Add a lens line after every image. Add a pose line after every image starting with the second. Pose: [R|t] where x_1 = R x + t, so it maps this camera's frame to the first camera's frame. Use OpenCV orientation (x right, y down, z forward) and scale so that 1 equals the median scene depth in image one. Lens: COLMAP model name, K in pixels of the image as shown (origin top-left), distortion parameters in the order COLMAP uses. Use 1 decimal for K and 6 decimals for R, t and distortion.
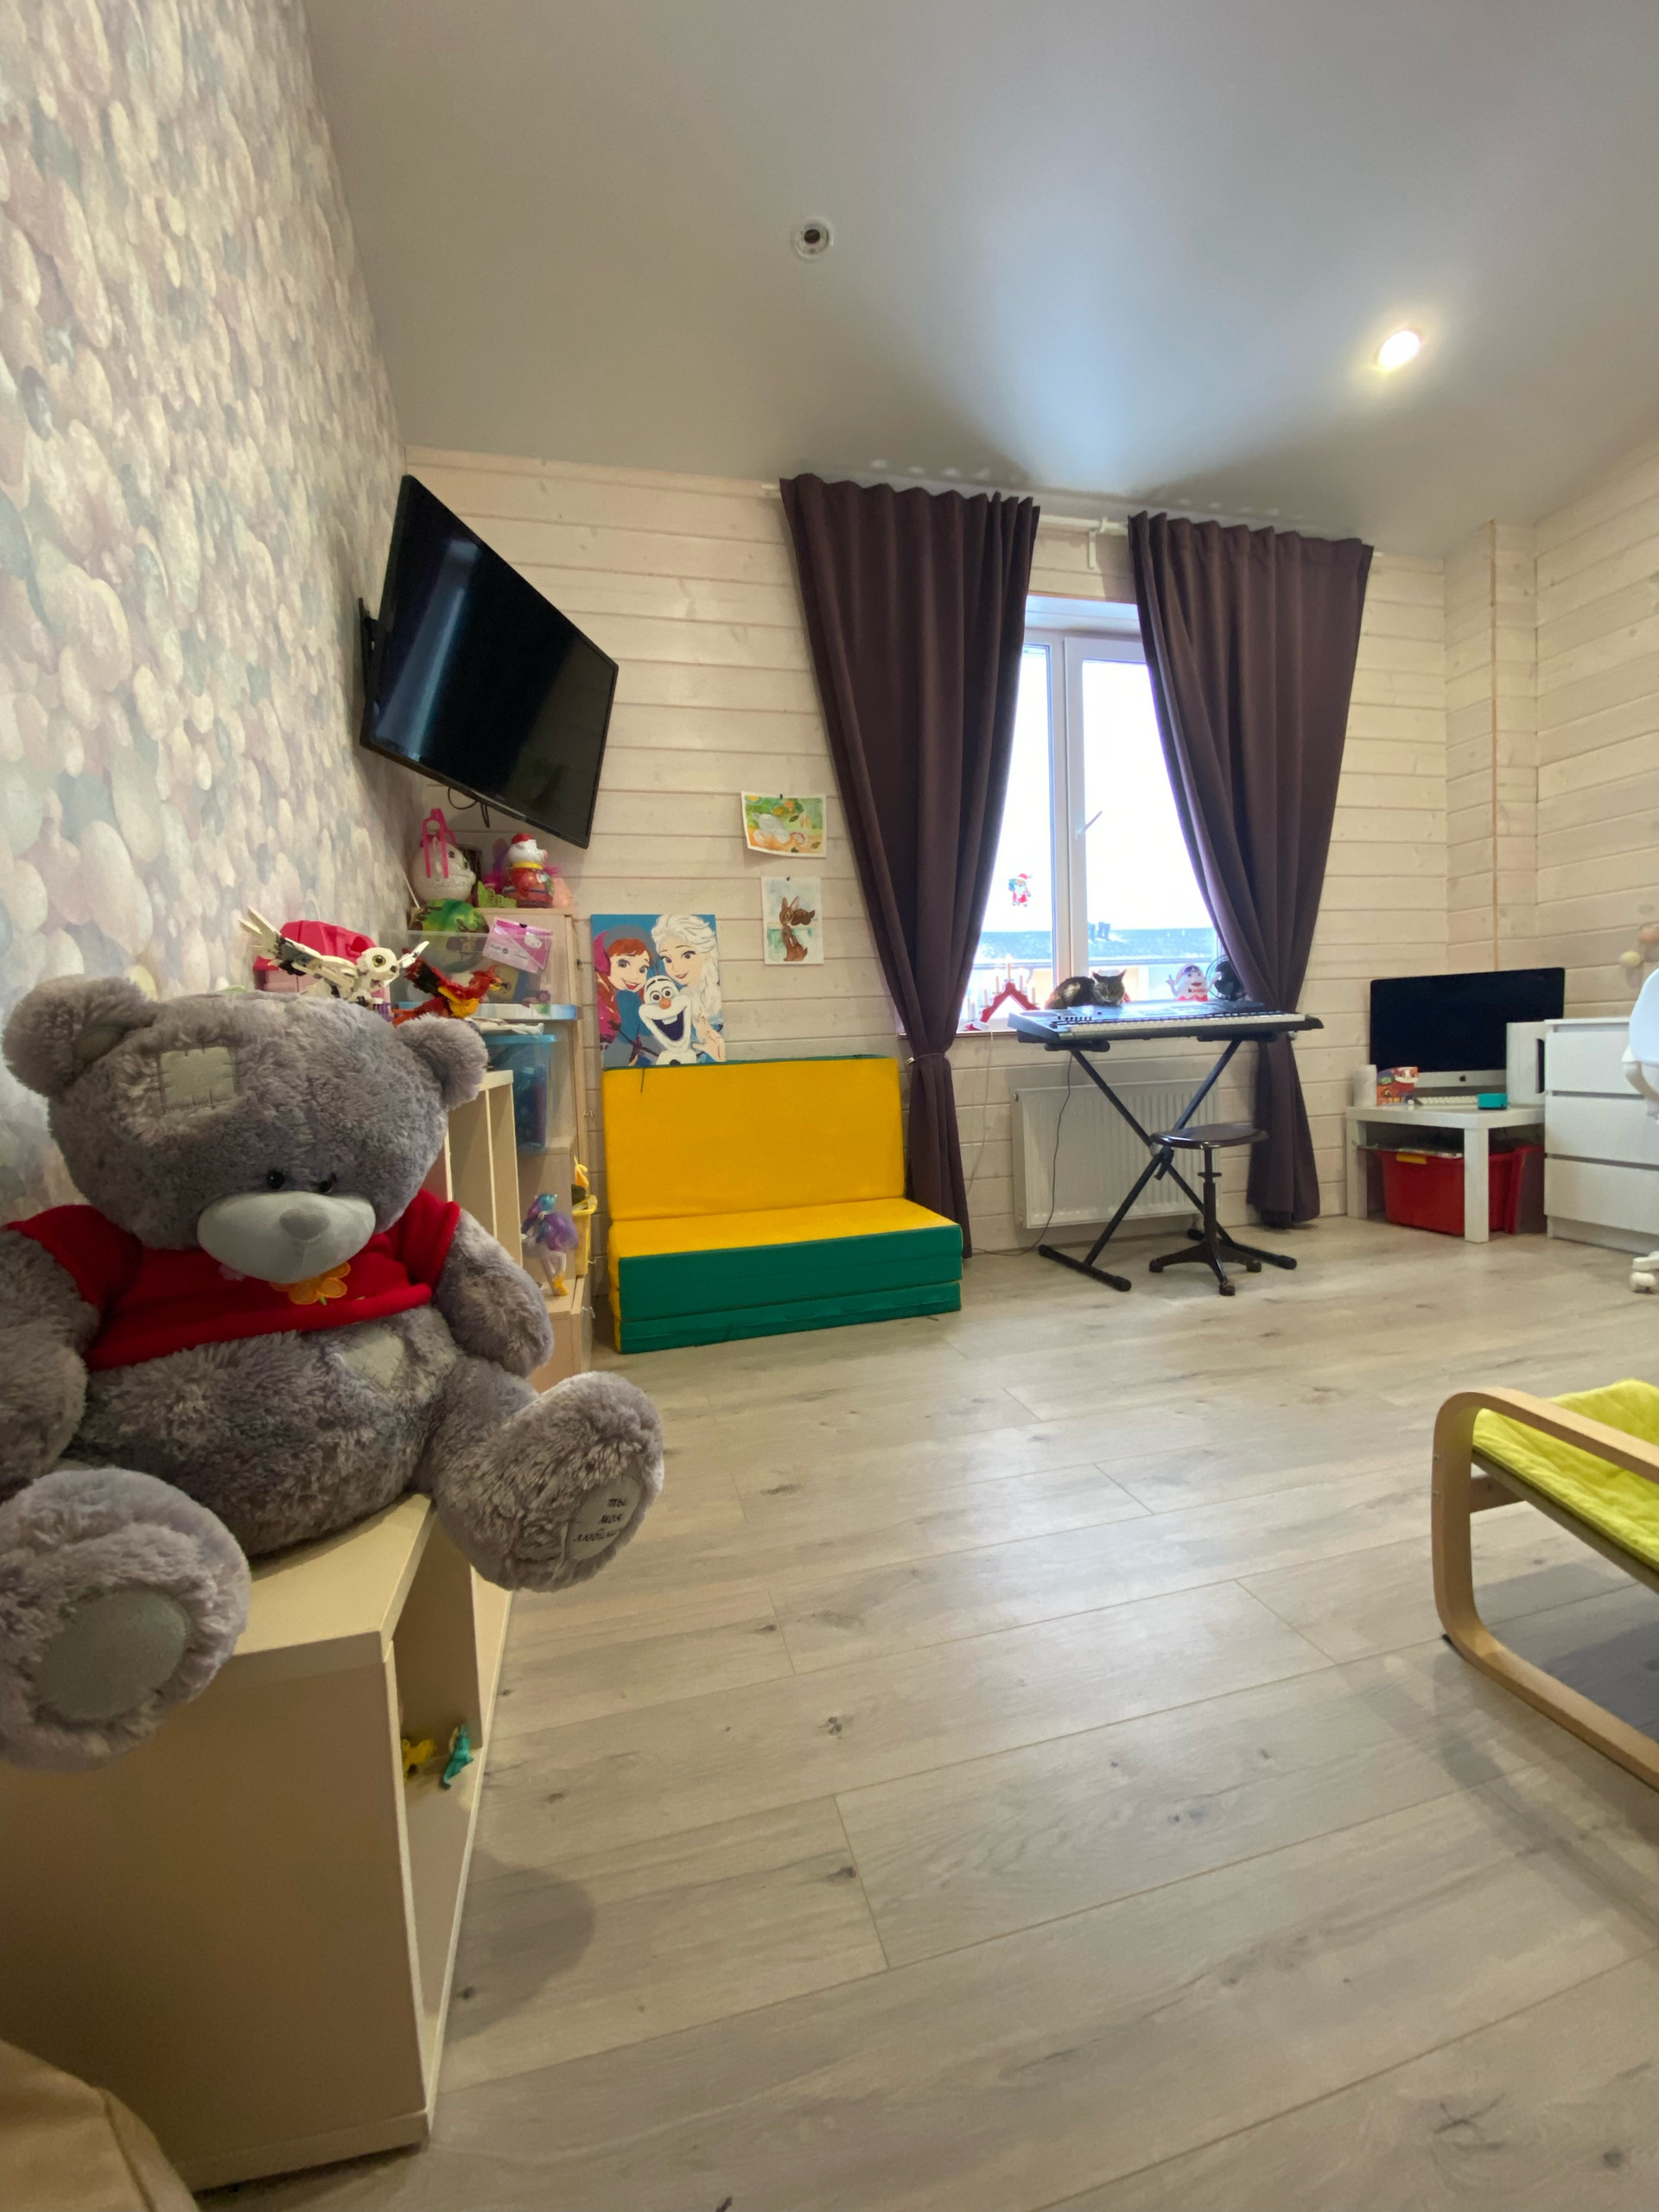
lens RADIAL K [[885.7, 0, 831.5], [0, 885.7, 1109.2], [0, 0, 1]] dist [0.012385, -0.018320]
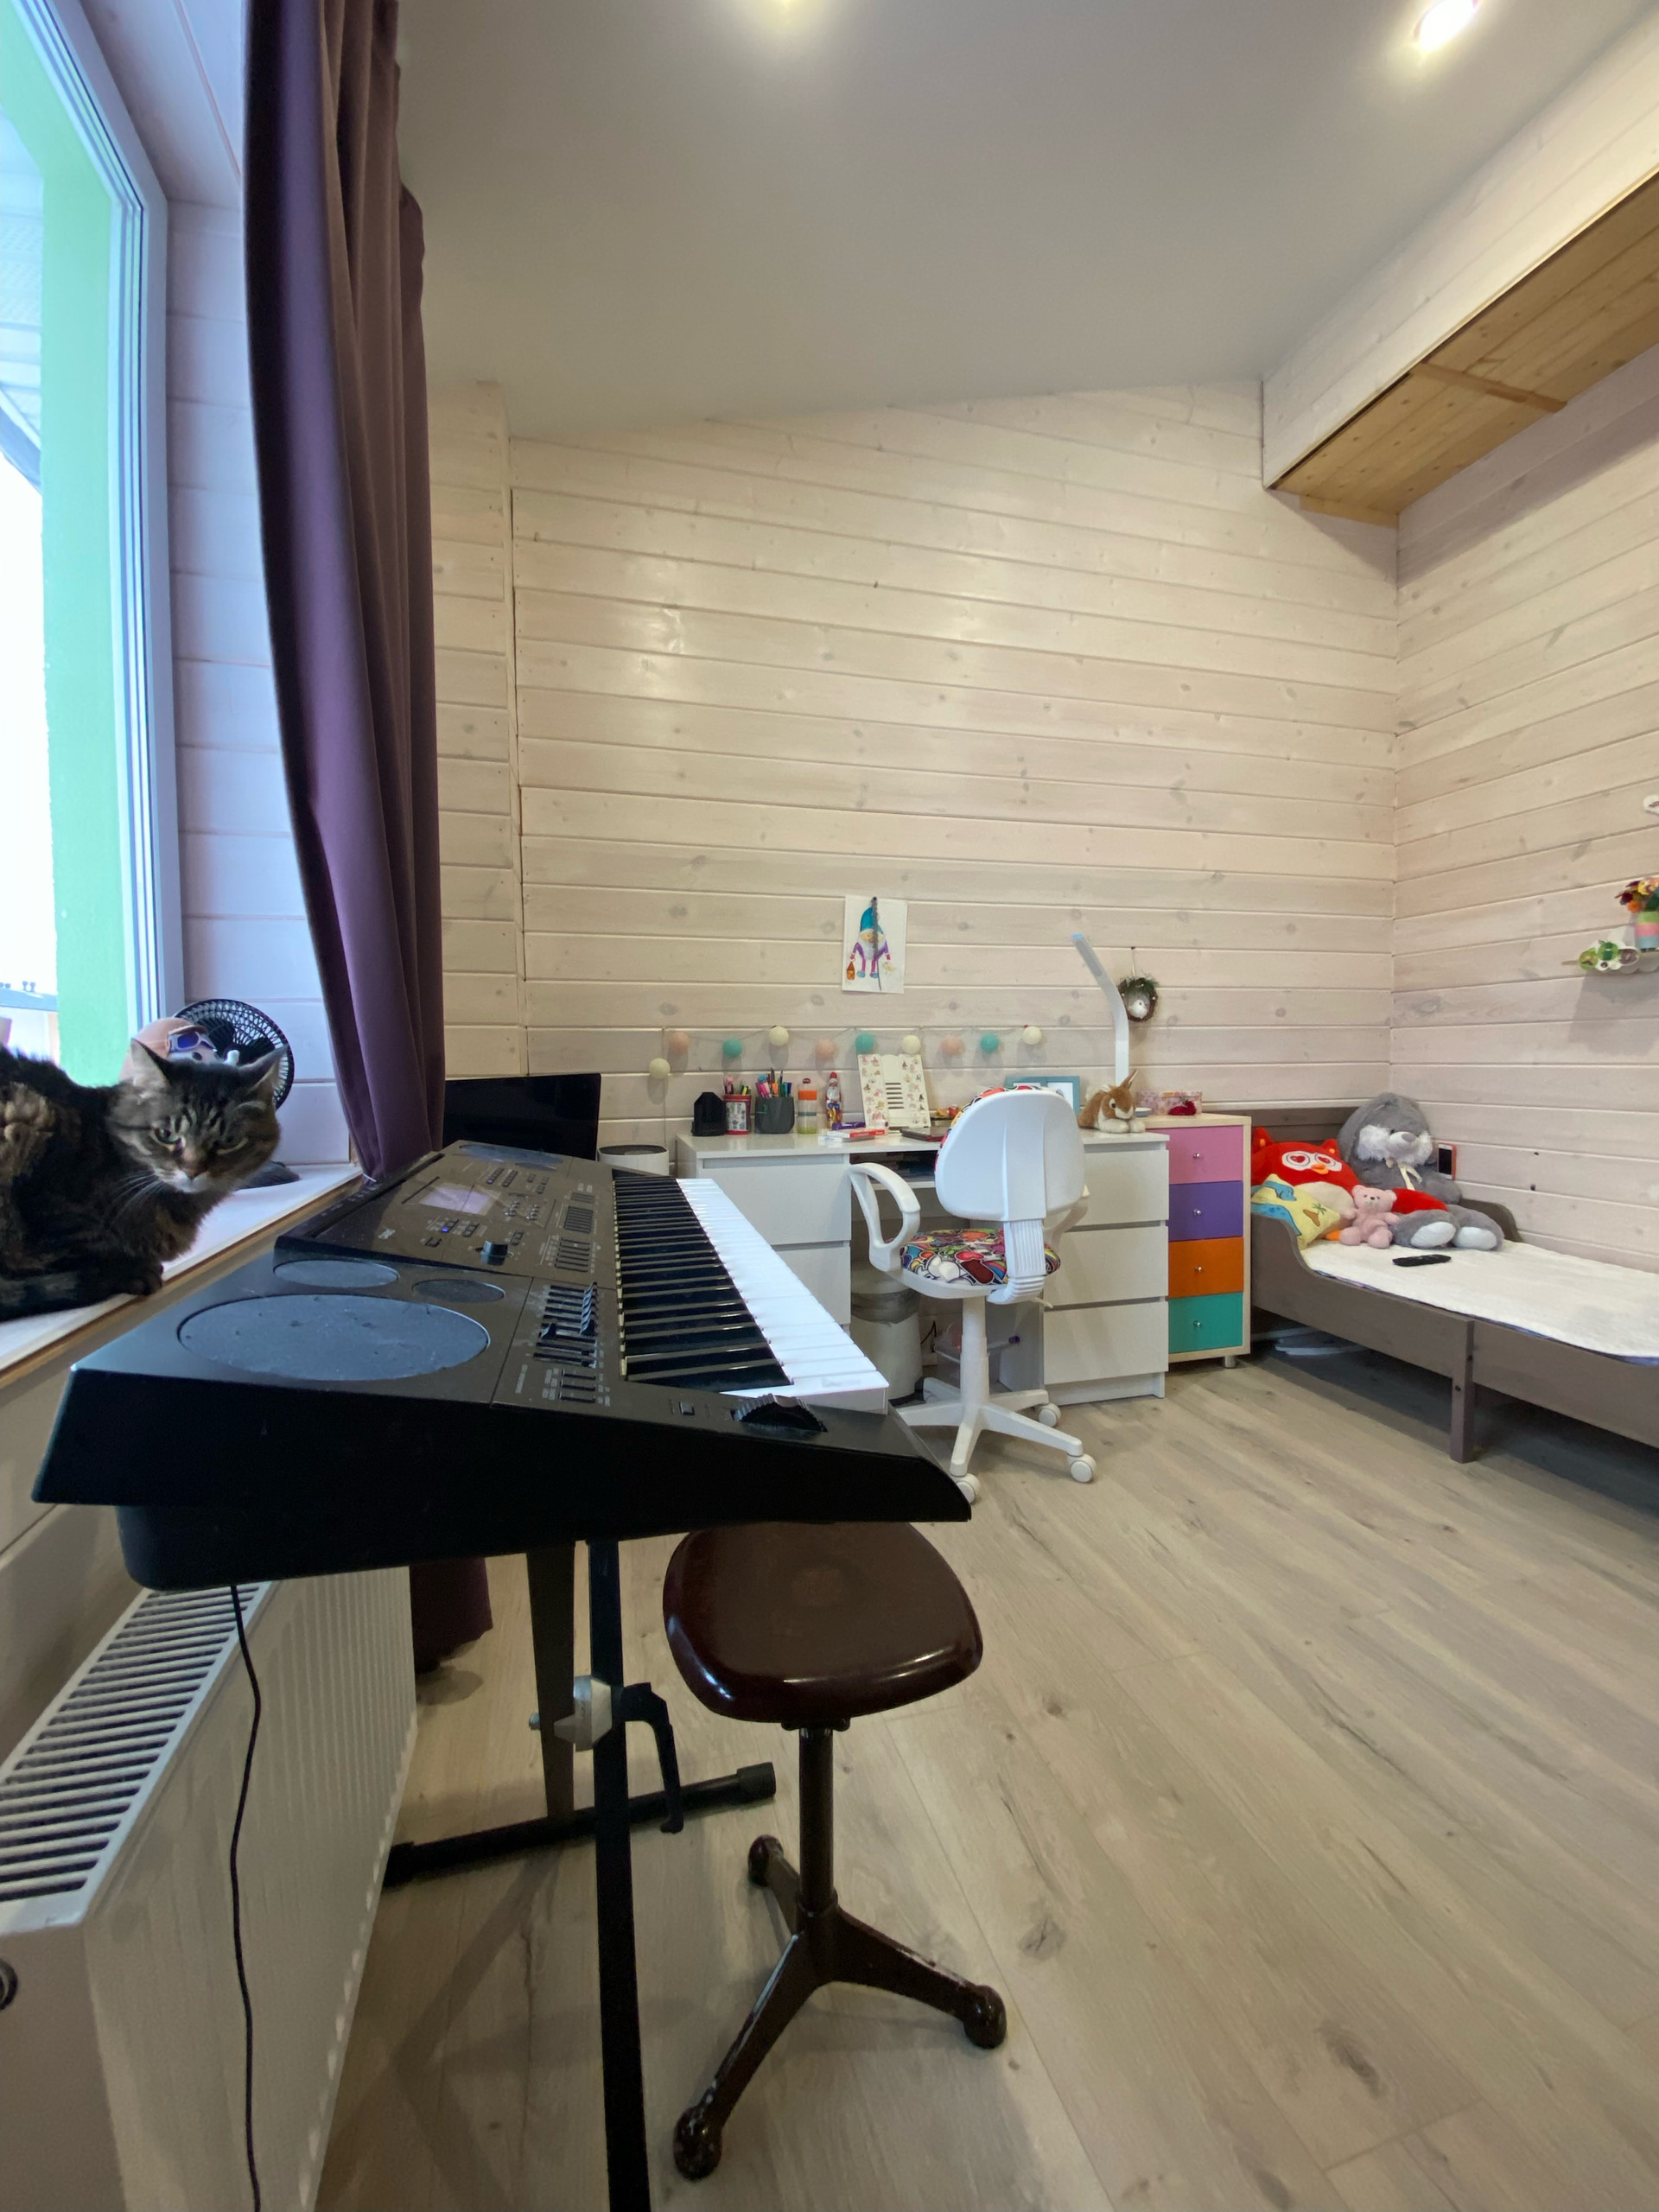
lens RADIAL K [[886.8, 0, 829.5], [0, 886.8, 1106.0], [0, 0, 1]] dist [0.017474, -0.020582]
pose [[-0.018604, -0.006671, 0.999805, 0.105386], [0.091355, 0.995783, 0.008344, -0.142529], [-0.995645, 0.091493, -0.017916, 0.959823]]
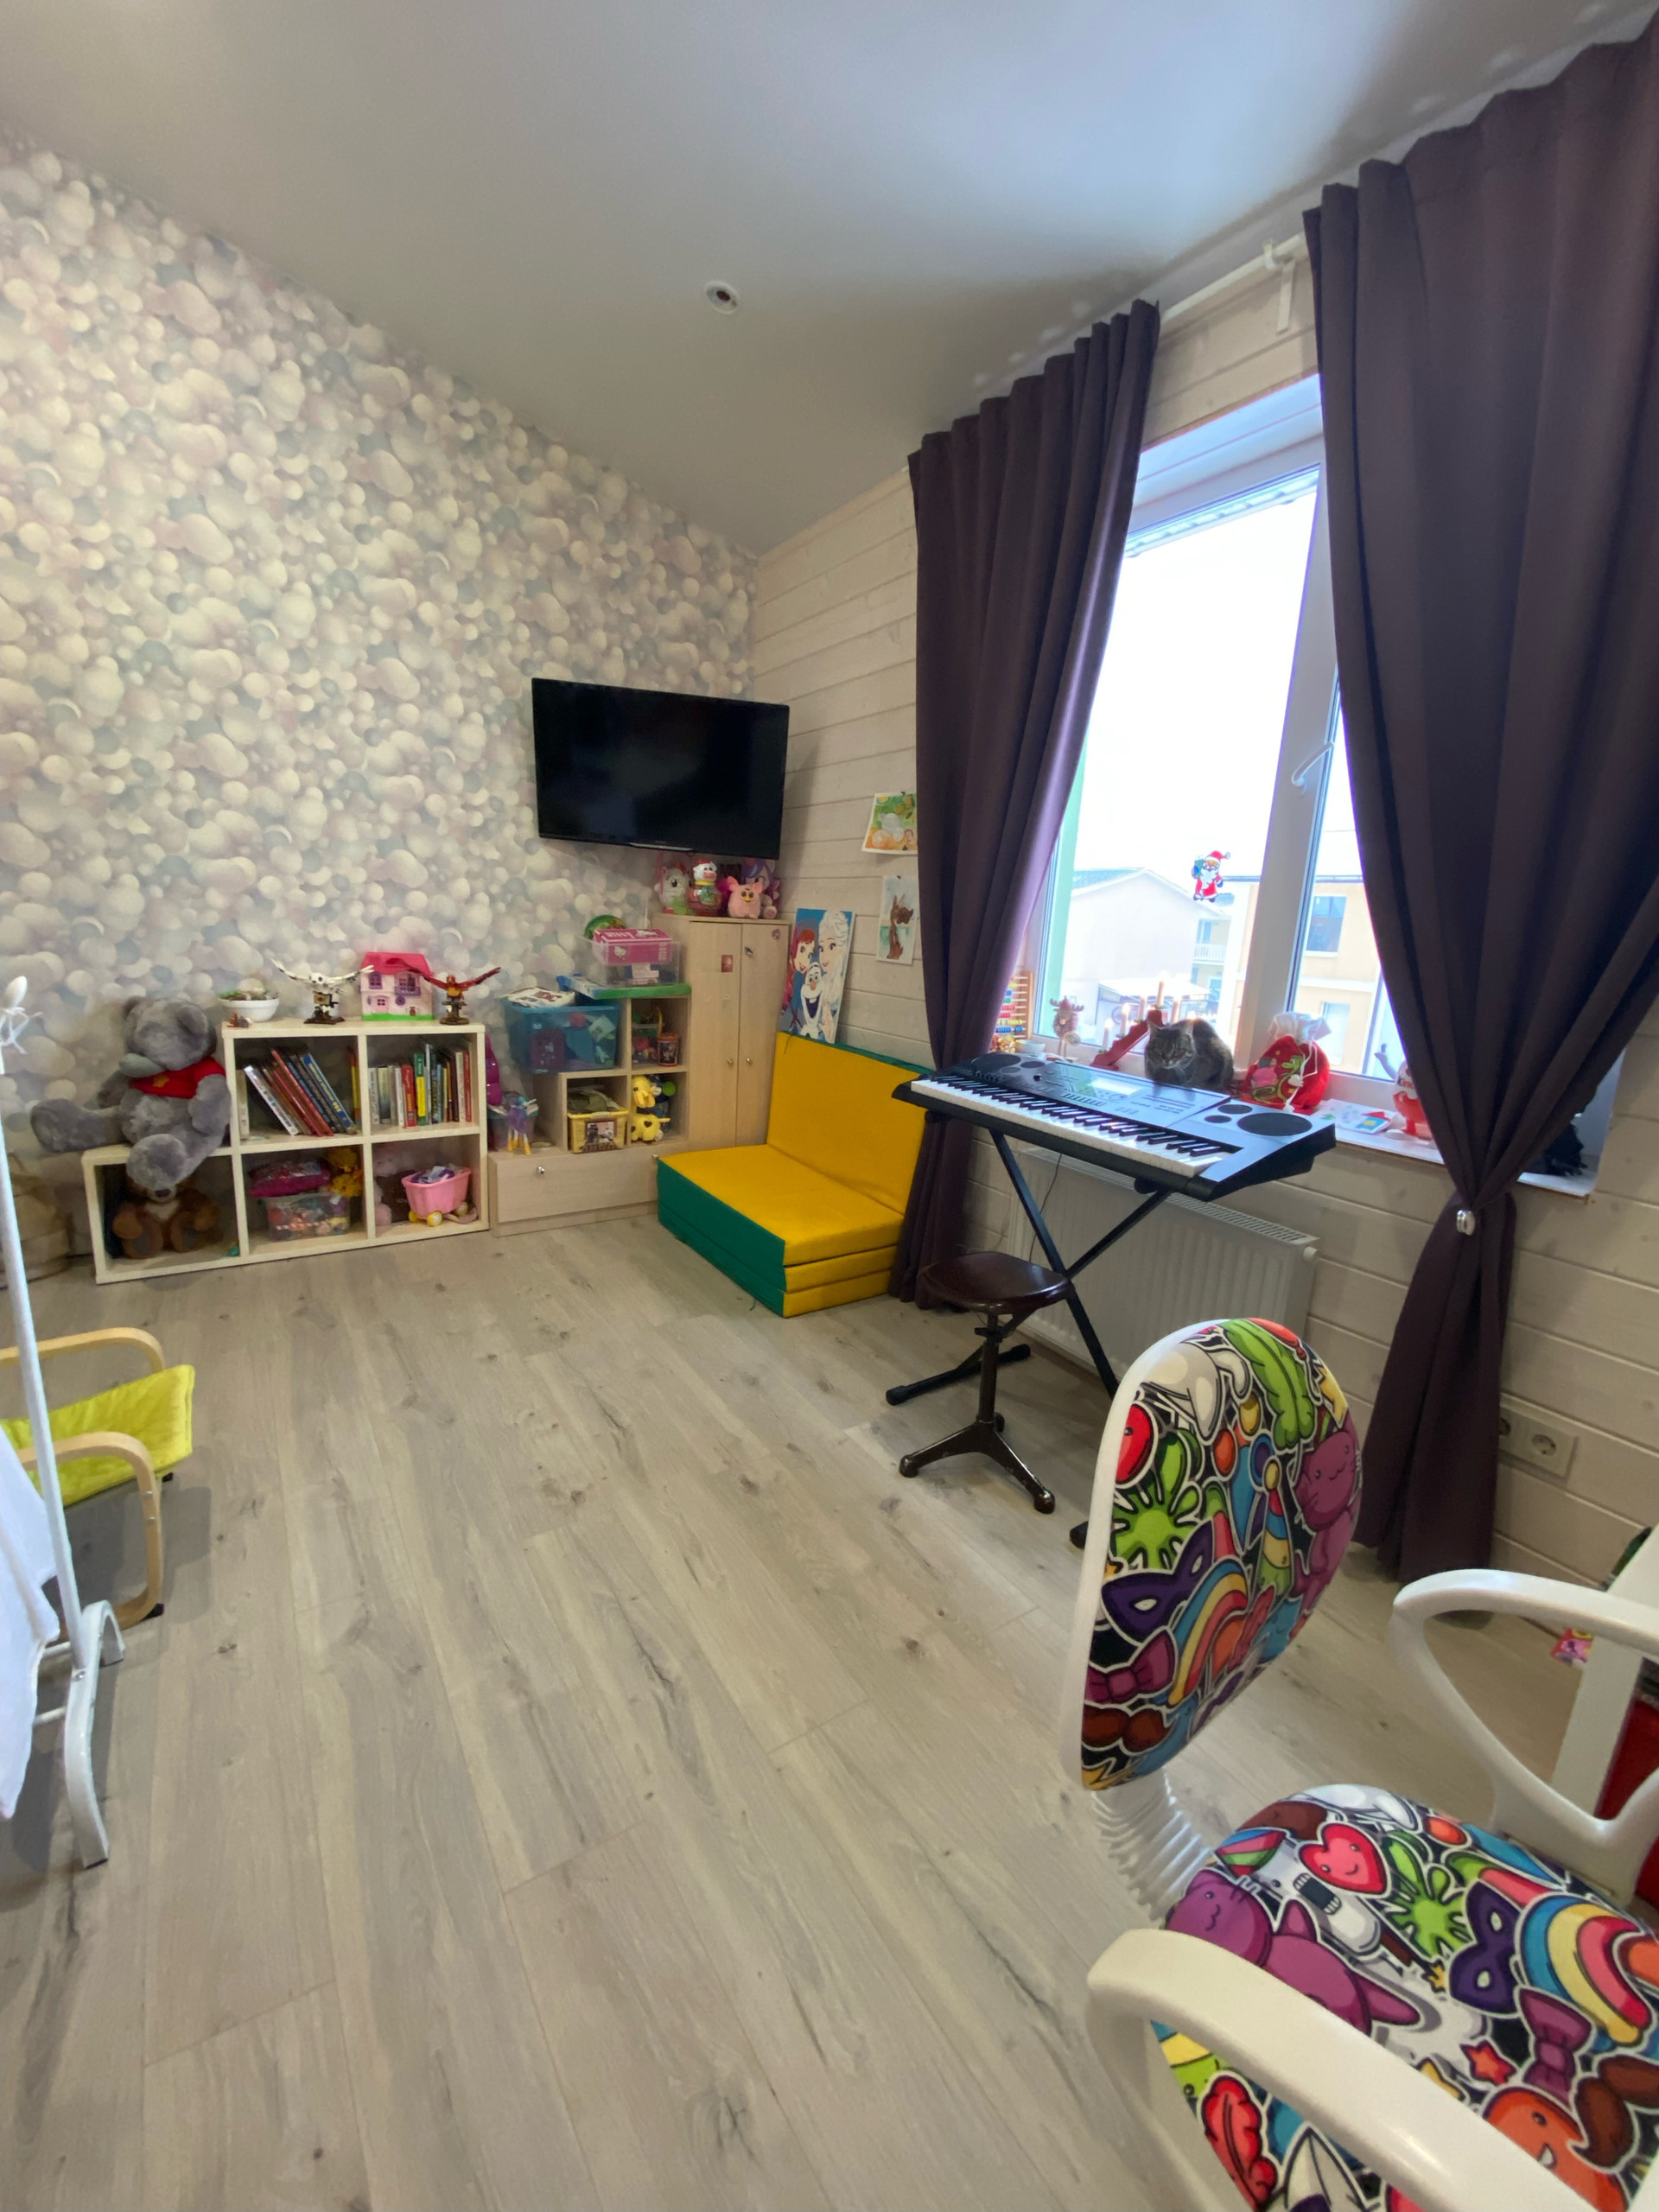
lens RADIAL K [[885.7, 0, 831.5], [0, 885.7, 1109.2], [0, 0, 1]] dist [0.012385, -0.018320]
pose [[0.324936, 0.257563, -0.909988, 0.958953], [-0.133986, 0.965033, 0.225300, -0.232388], [0.936197, 0.048718, 0.348084, 0.615217]]
